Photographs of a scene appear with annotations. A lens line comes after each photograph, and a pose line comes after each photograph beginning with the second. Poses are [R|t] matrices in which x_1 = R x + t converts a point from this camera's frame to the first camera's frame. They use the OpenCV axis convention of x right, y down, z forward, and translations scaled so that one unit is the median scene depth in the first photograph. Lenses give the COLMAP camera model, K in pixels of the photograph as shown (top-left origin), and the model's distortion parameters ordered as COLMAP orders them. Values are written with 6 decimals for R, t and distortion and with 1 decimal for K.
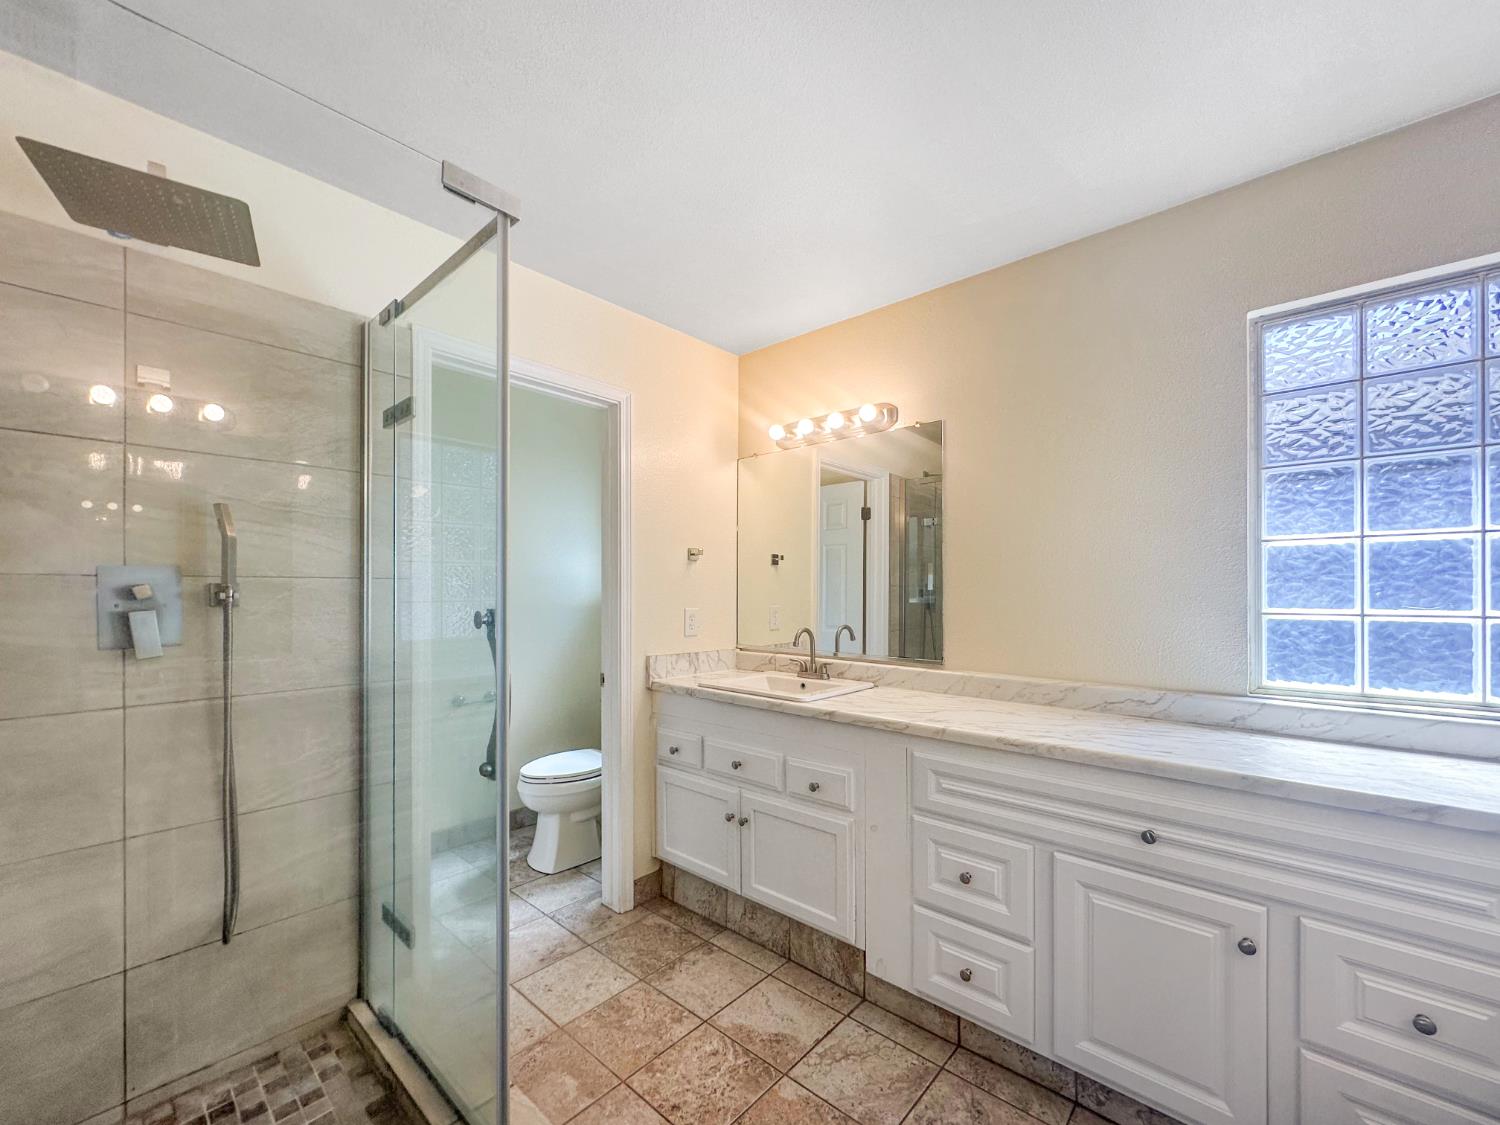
lens RADIAL K [[616.3, 0, 743.7], [0, 616.3, 589.7], [0, 0, 1]] dist [-0.002198, 0.000624]
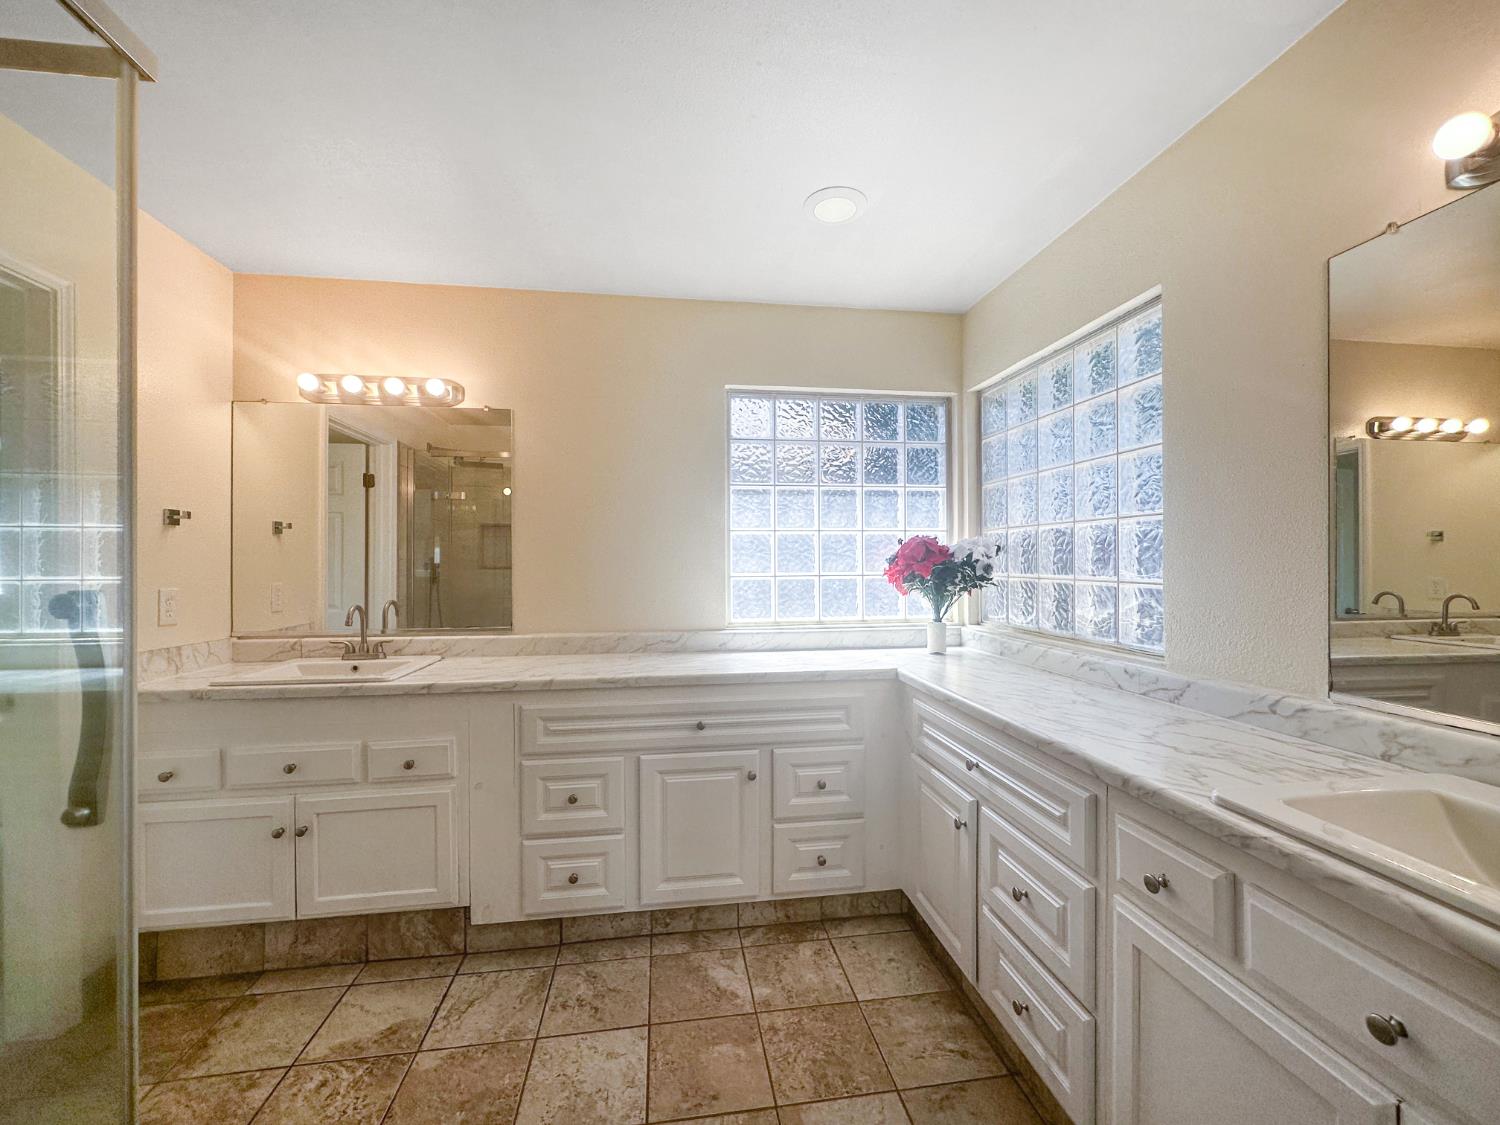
lens RADIAL K [[604.8, 0, 750.0], [0, 604.8, 562.5], [0, 0, 1]] dist [0.000717, 0.000431]
pose [[0.643907, -0.003630, 0.765095, -0.279538], [0.004607, 0.999989, 0.000867, 0.001098], [-0.765090, 0.002966, 0.643917, -0.033267]]
